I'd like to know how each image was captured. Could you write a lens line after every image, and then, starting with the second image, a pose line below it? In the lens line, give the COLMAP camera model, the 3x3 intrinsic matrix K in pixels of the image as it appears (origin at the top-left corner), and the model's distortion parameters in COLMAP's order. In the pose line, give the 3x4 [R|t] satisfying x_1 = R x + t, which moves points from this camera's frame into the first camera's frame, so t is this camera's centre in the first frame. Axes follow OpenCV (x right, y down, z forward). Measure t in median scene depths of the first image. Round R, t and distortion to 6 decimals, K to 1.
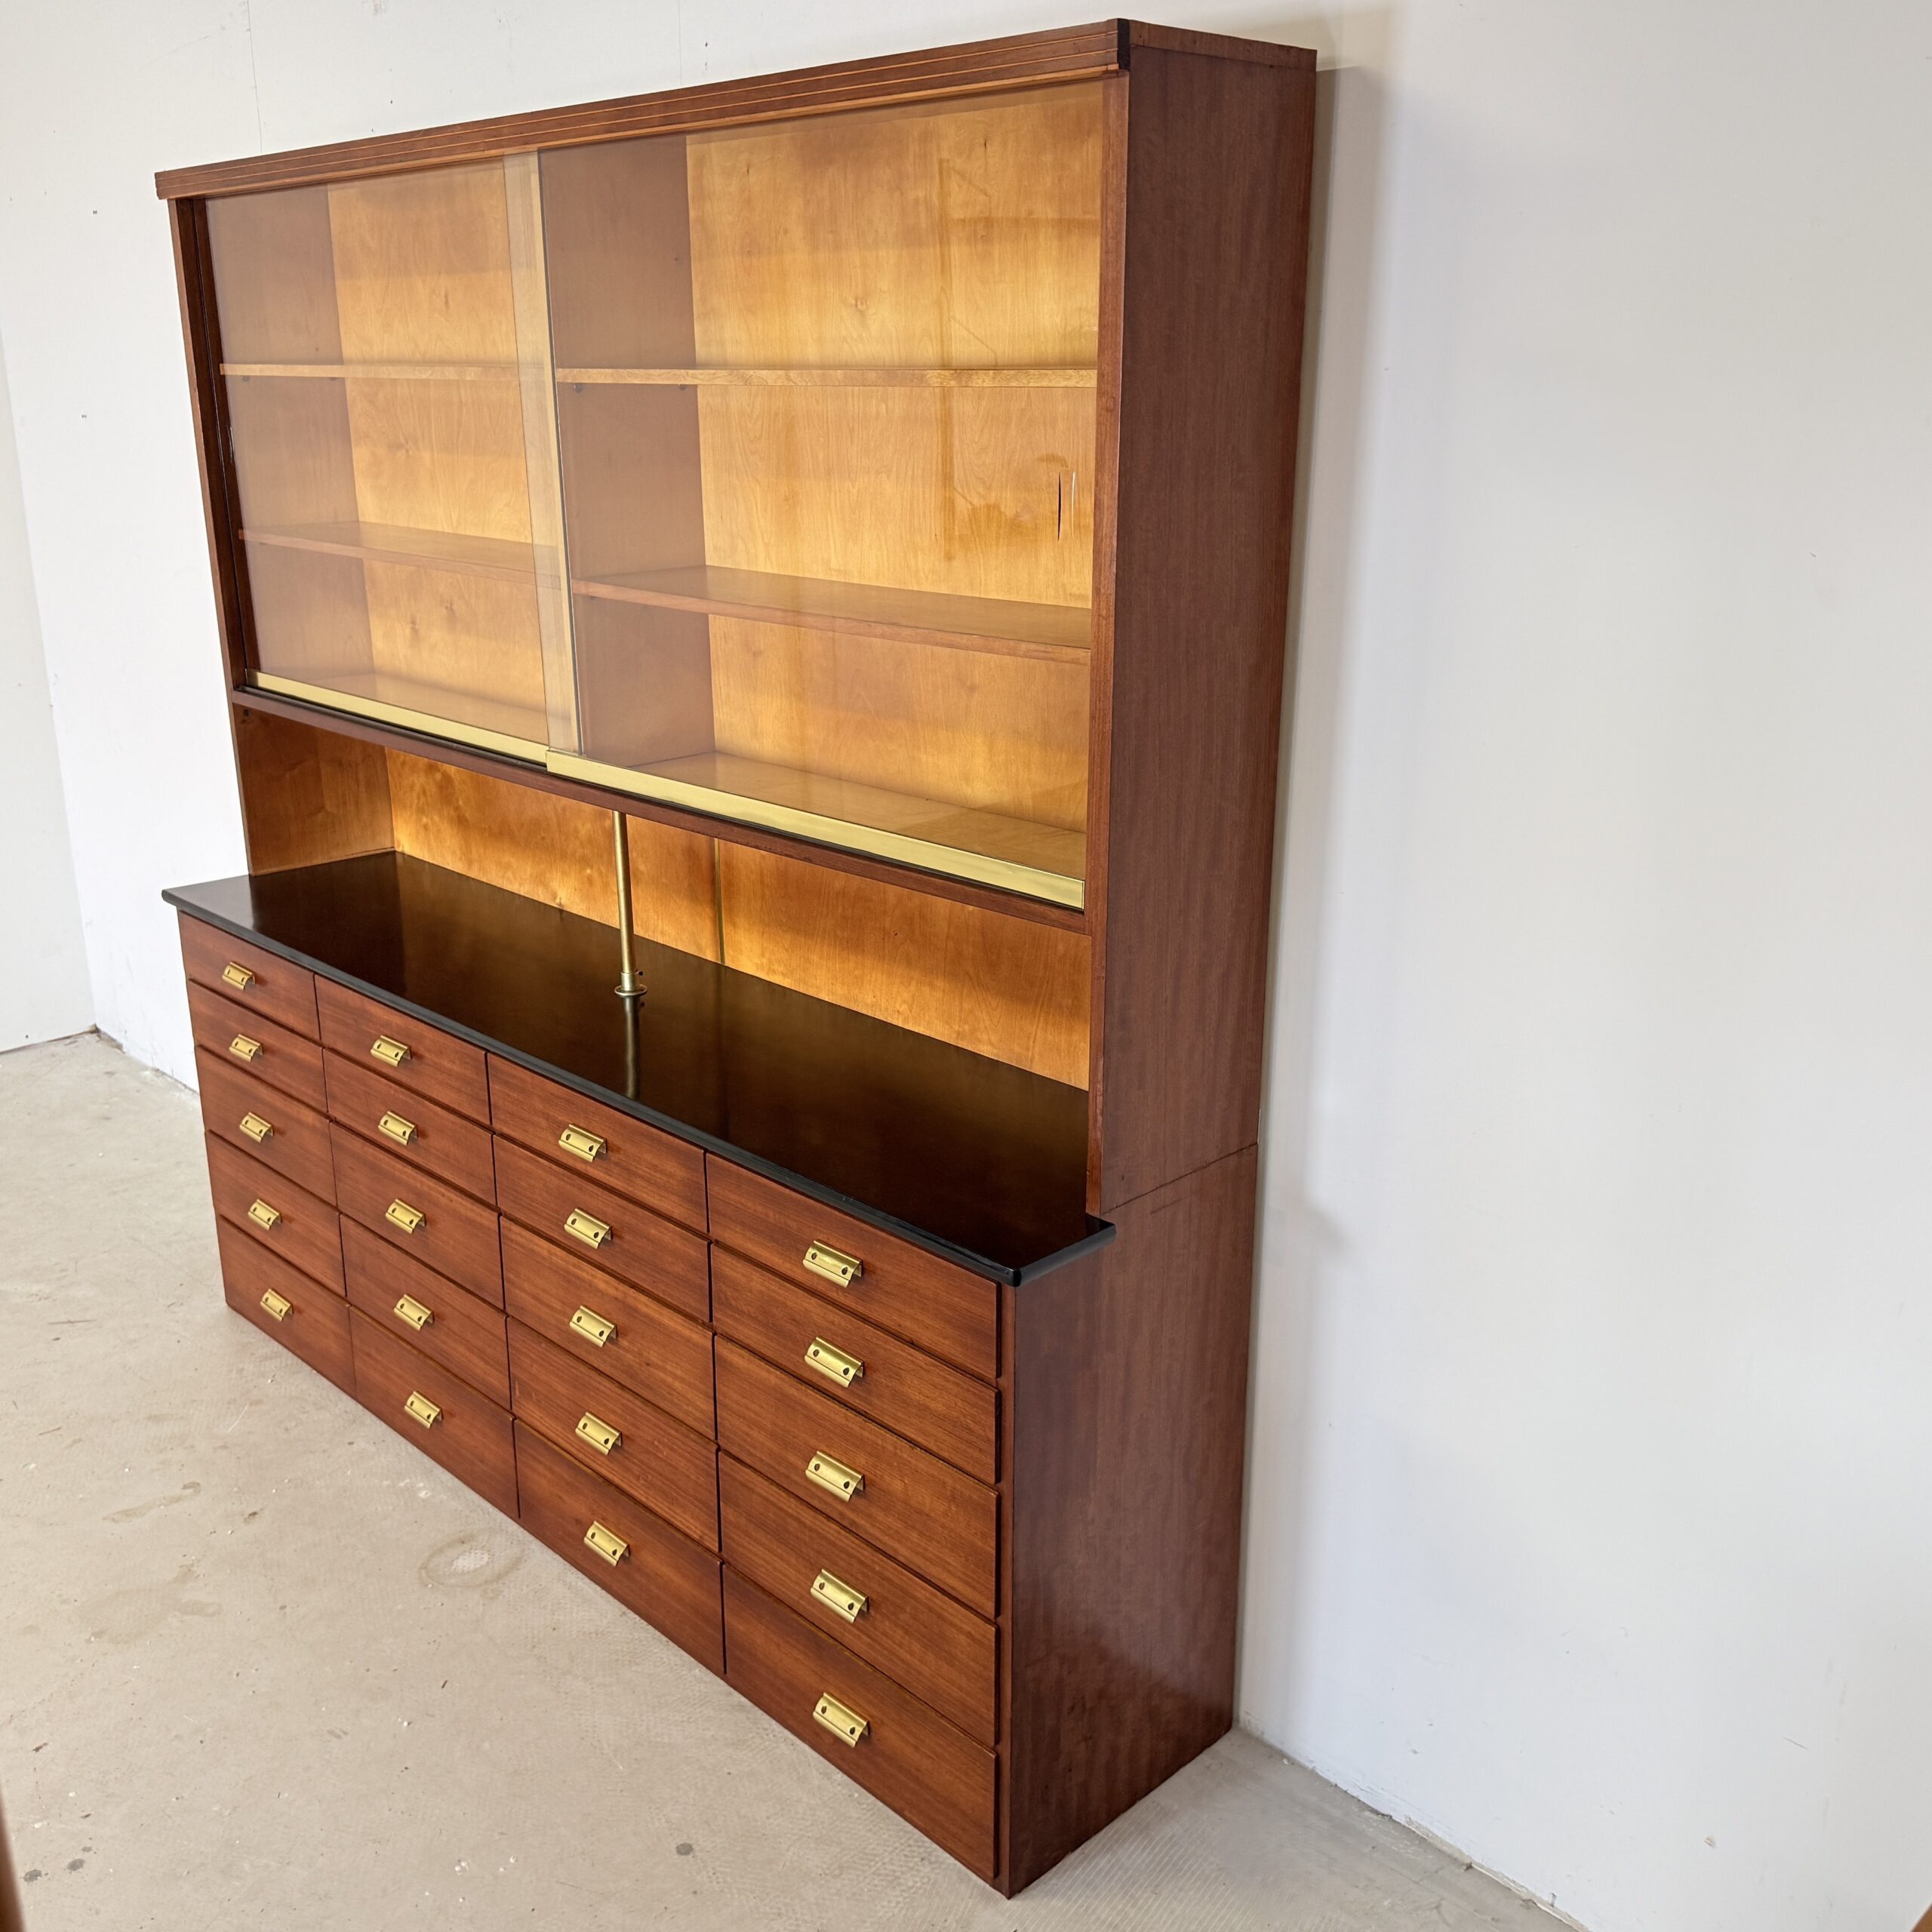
lens RADIAL K [[1871.8, 0, 945.0], [0, 1871.8, 970.9], [0, 0, 1]] dist [0.164191, -0.330309]
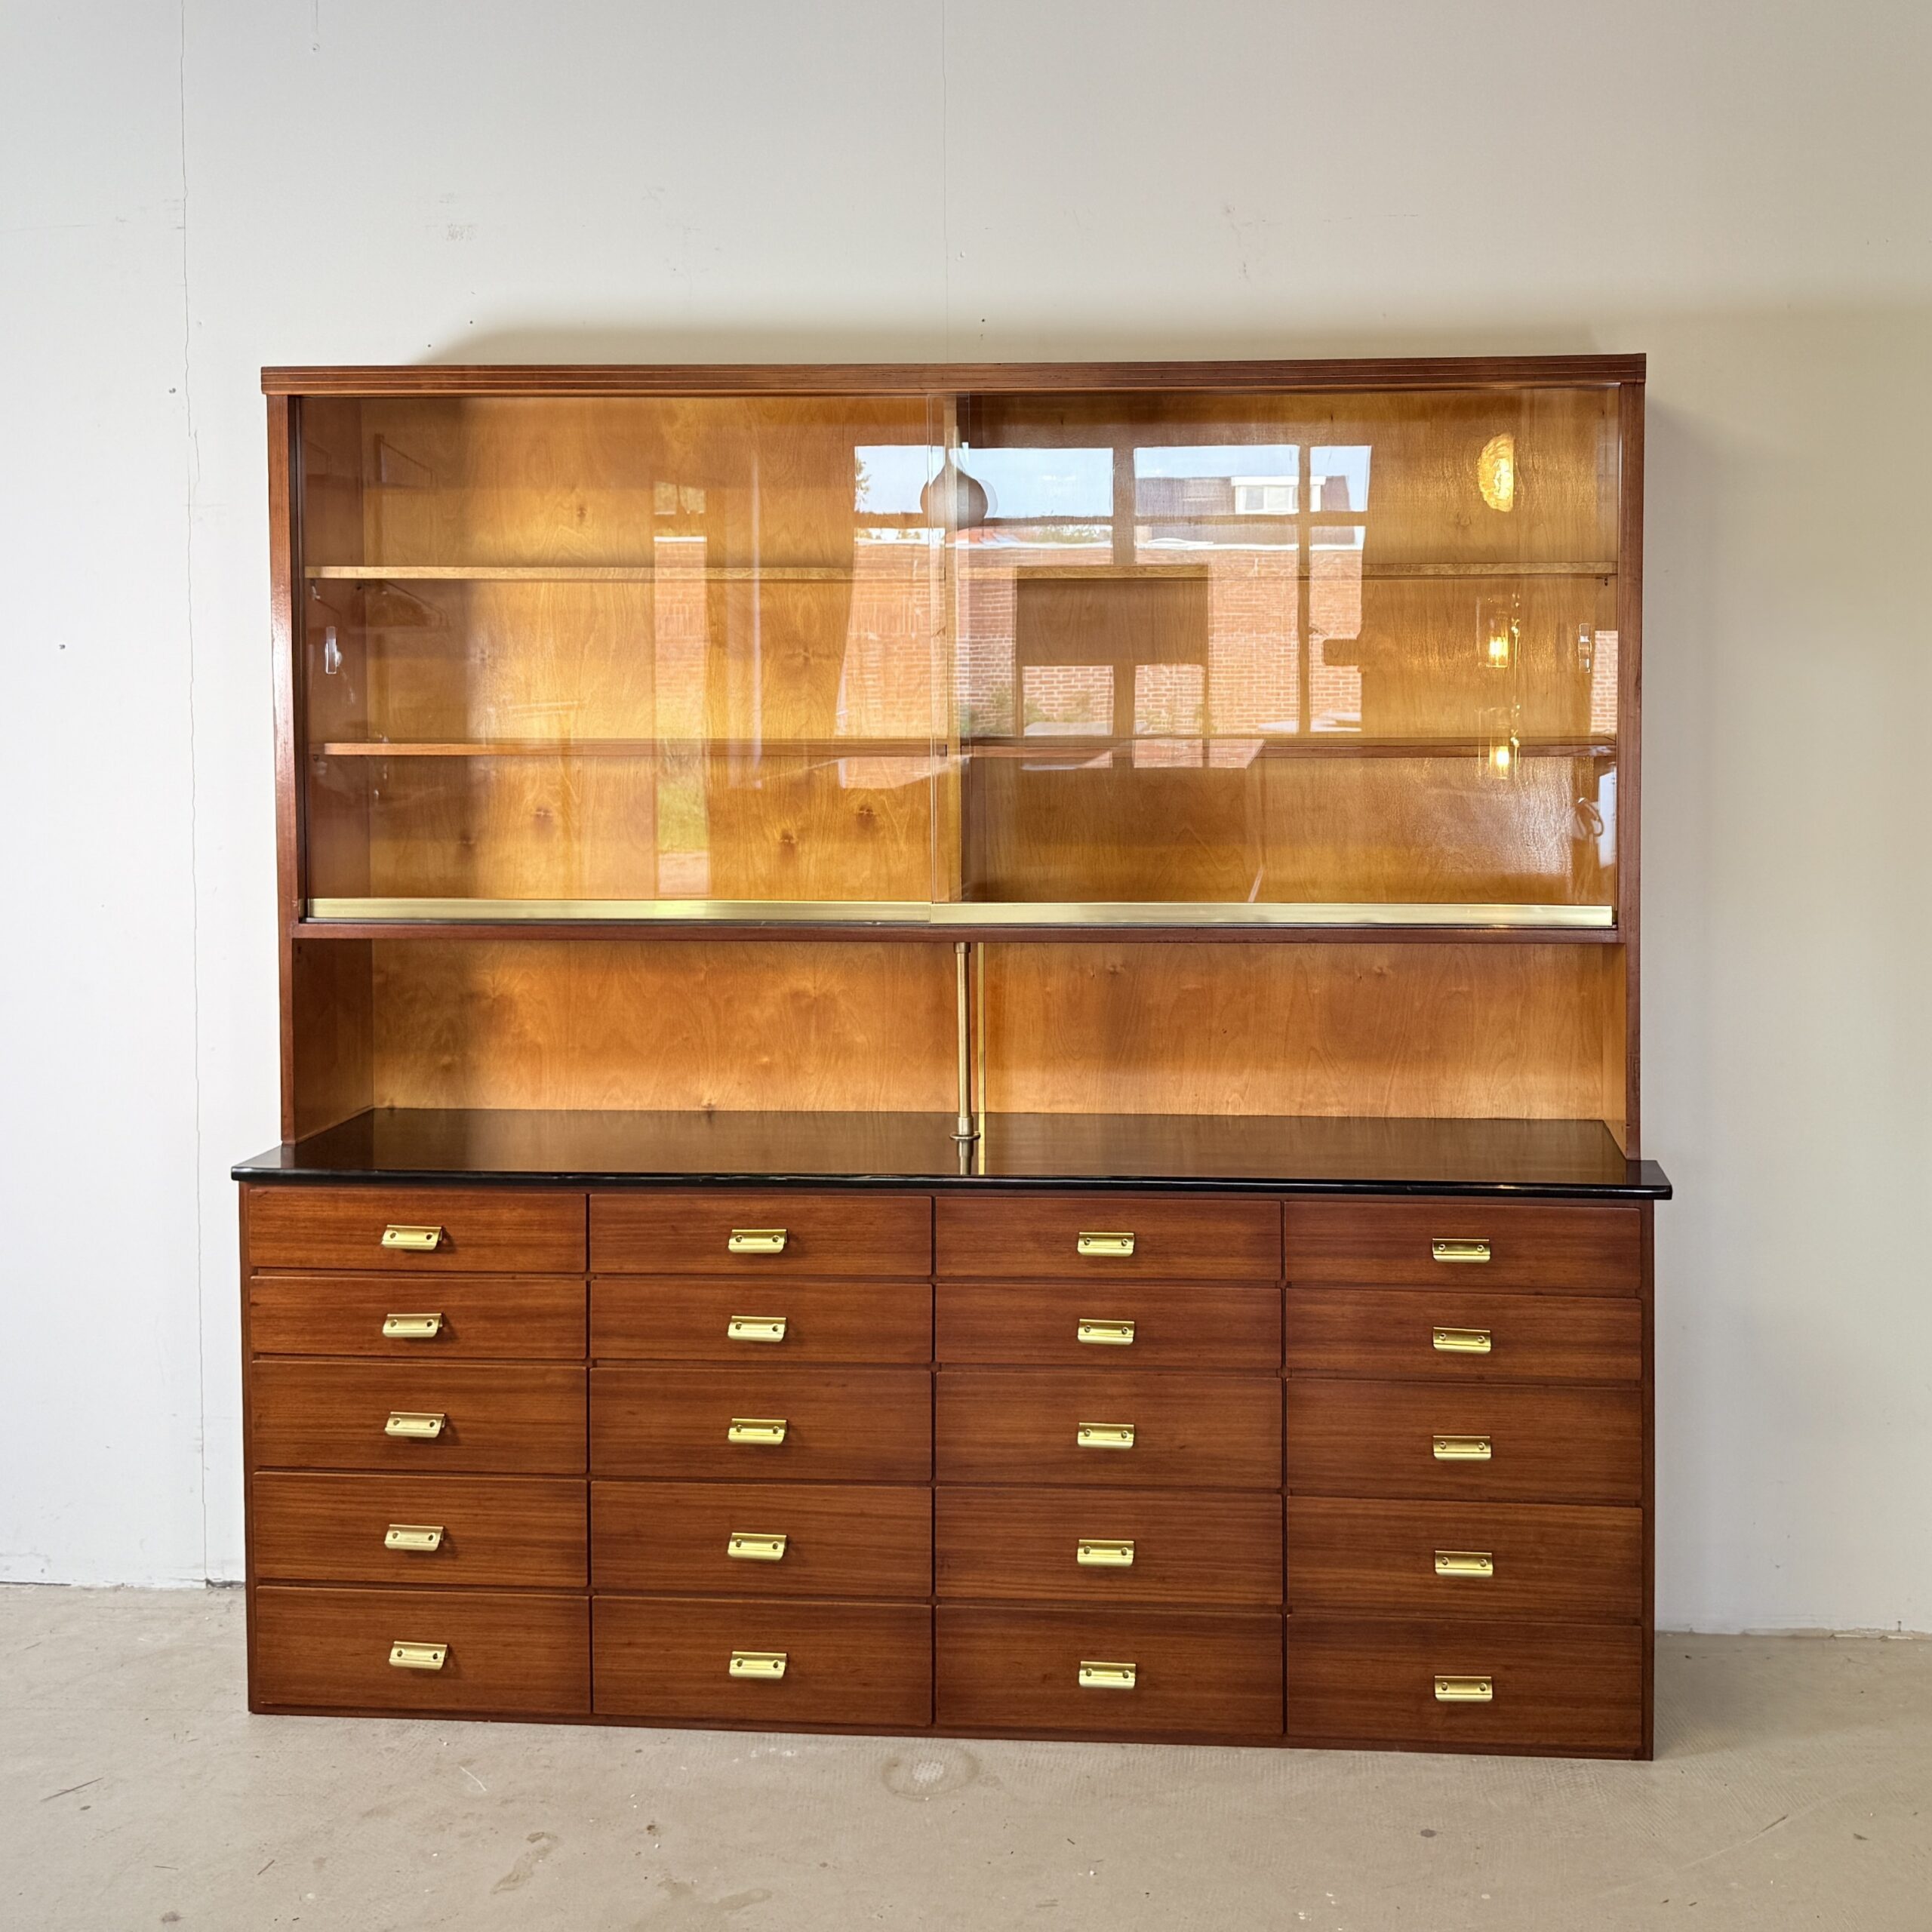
lens RADIAL K [[2174.6, 0, 1159.5], [0, 2174.6, 771.9], [0, 0, 1]] dist [0.151354, -0.238570]
pose [[0.754408, -0.032705, 0.655590, -0.983074], [0.203327, 0.961278, -0.186020, 0.072066], [-0.624120, 0.273634, 0.731846, -0.005446]]
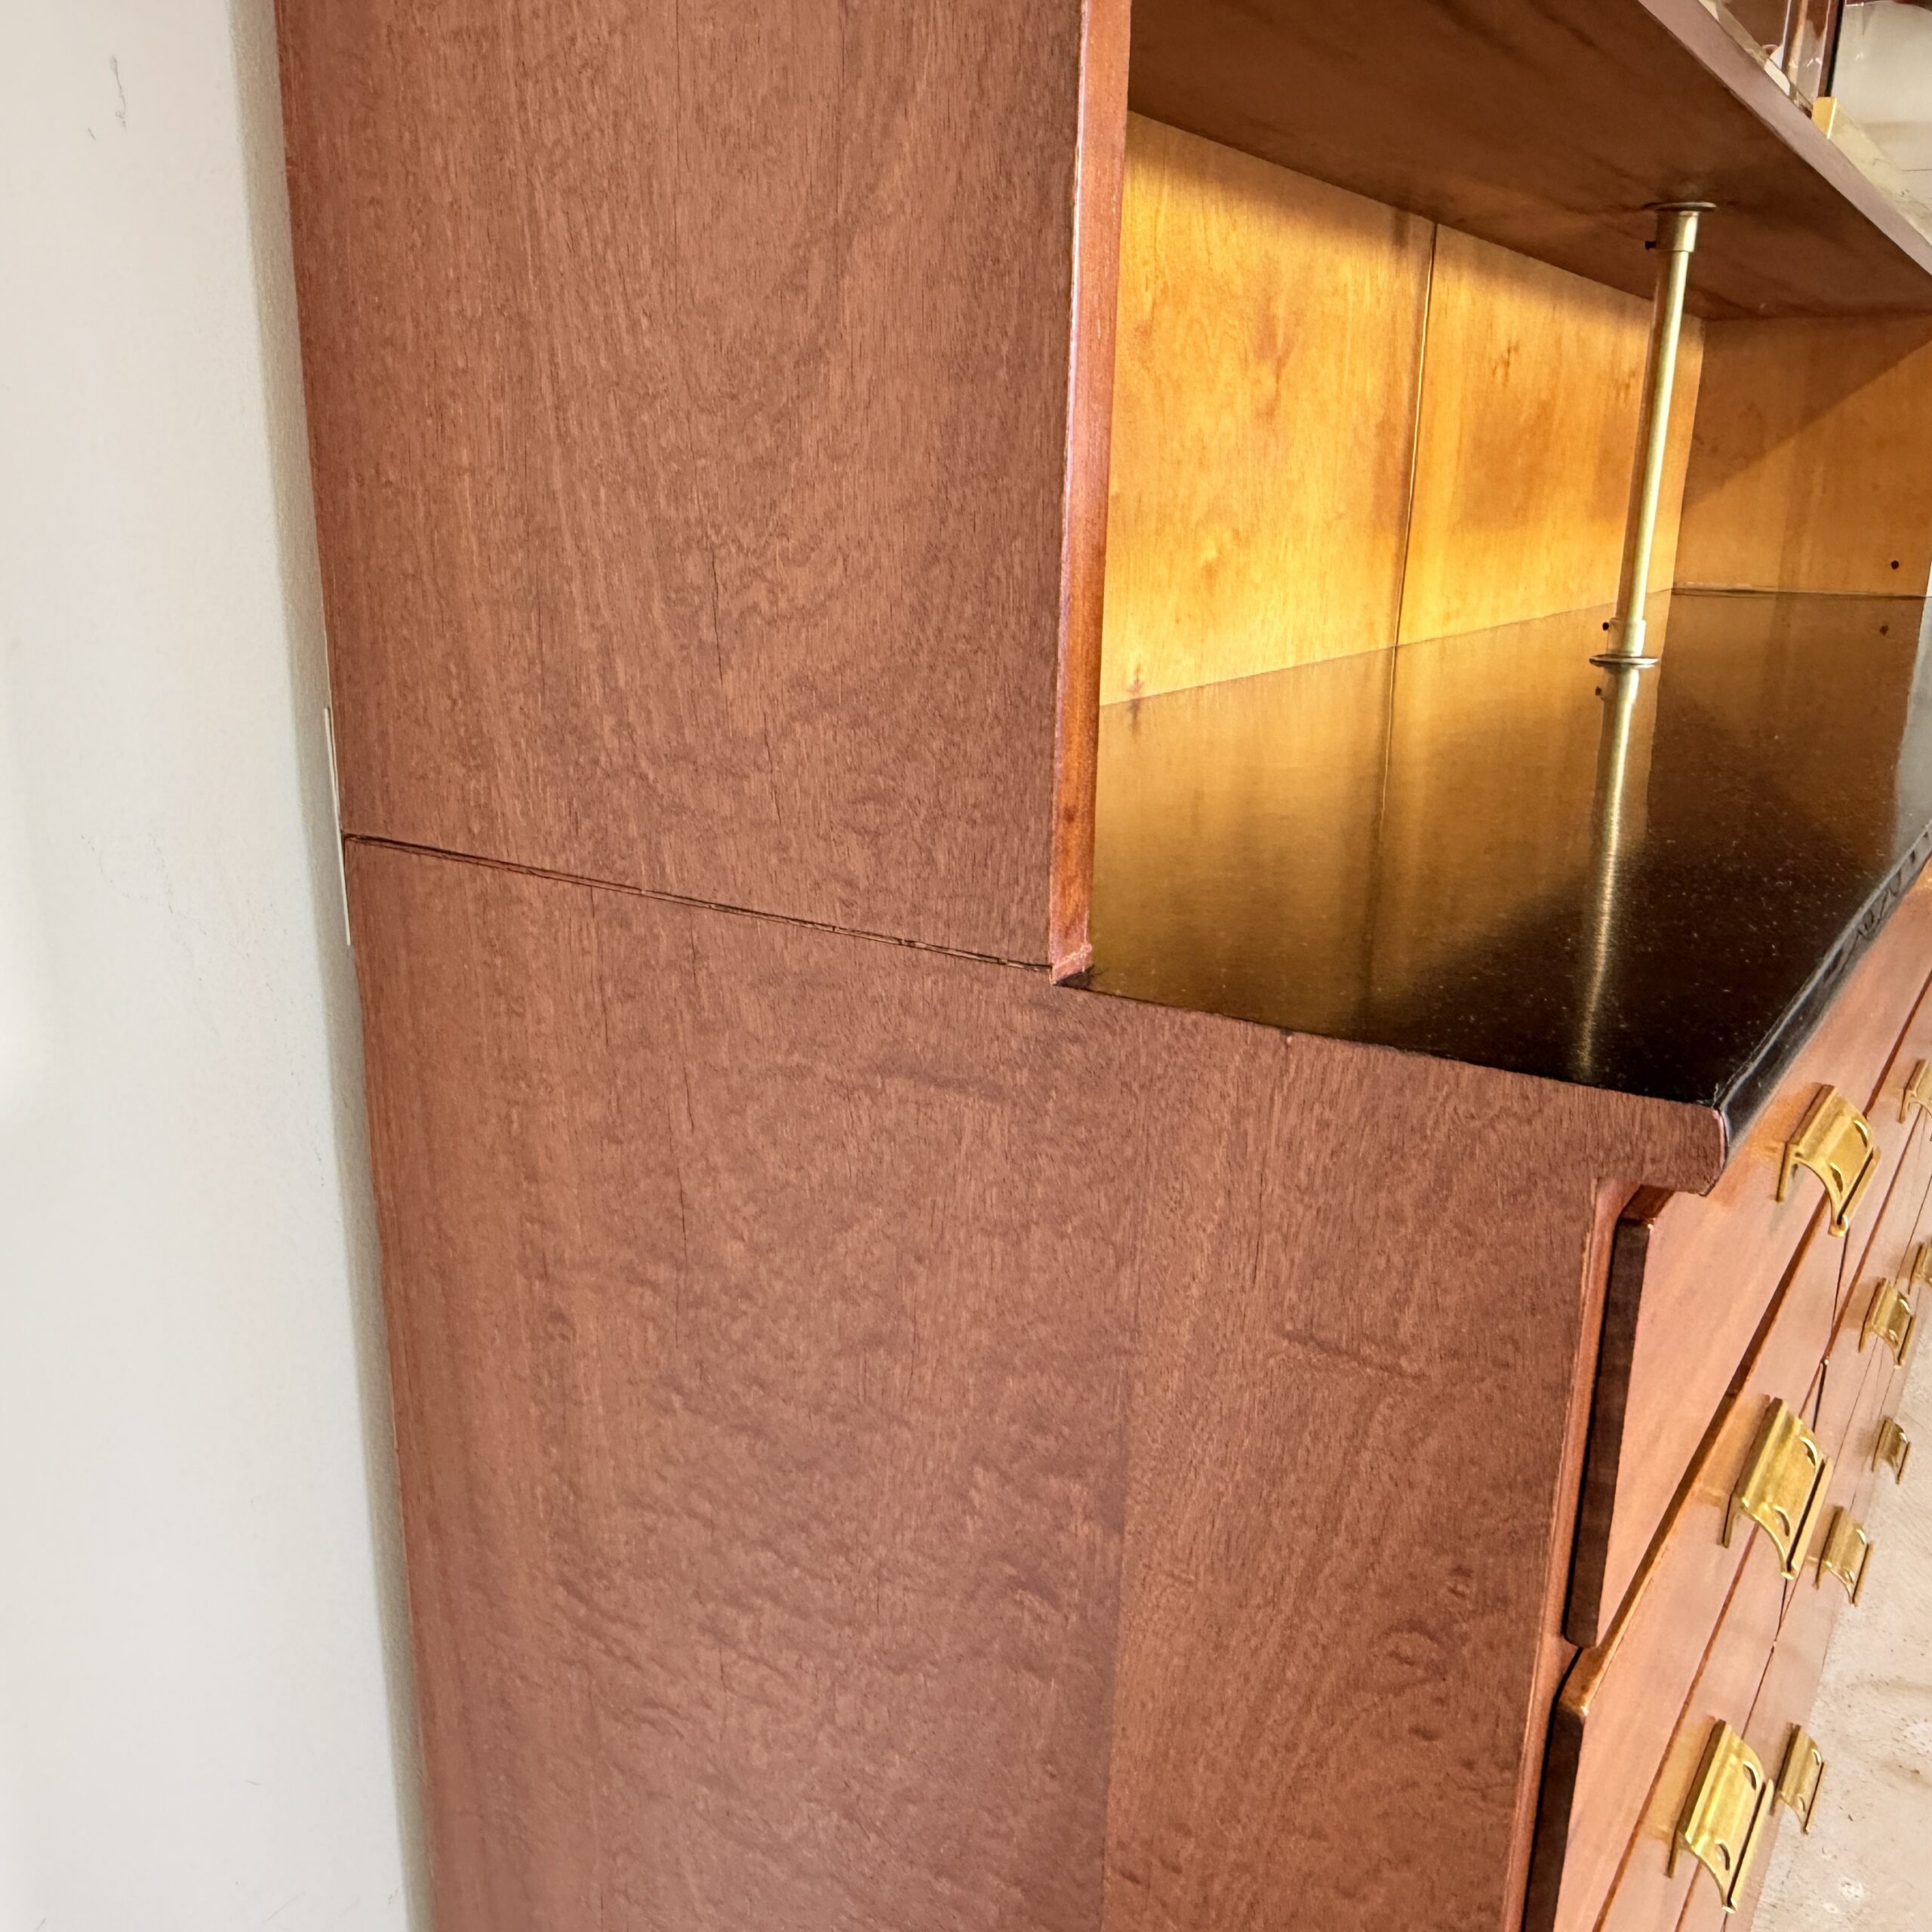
lens RADIAL K [[1719.7, 0, 890.2], [0, 1719.7, 961.3], [0, 0, 1]] dist [0.000703, -0.003272]
pose [[-0.172367, -0.266117, 0.948405, -0.671488], [0.292565, 0.905537, 0.307261, -0.131454], [-0.940582, 0.330432, -0.078228, 1.411872]]
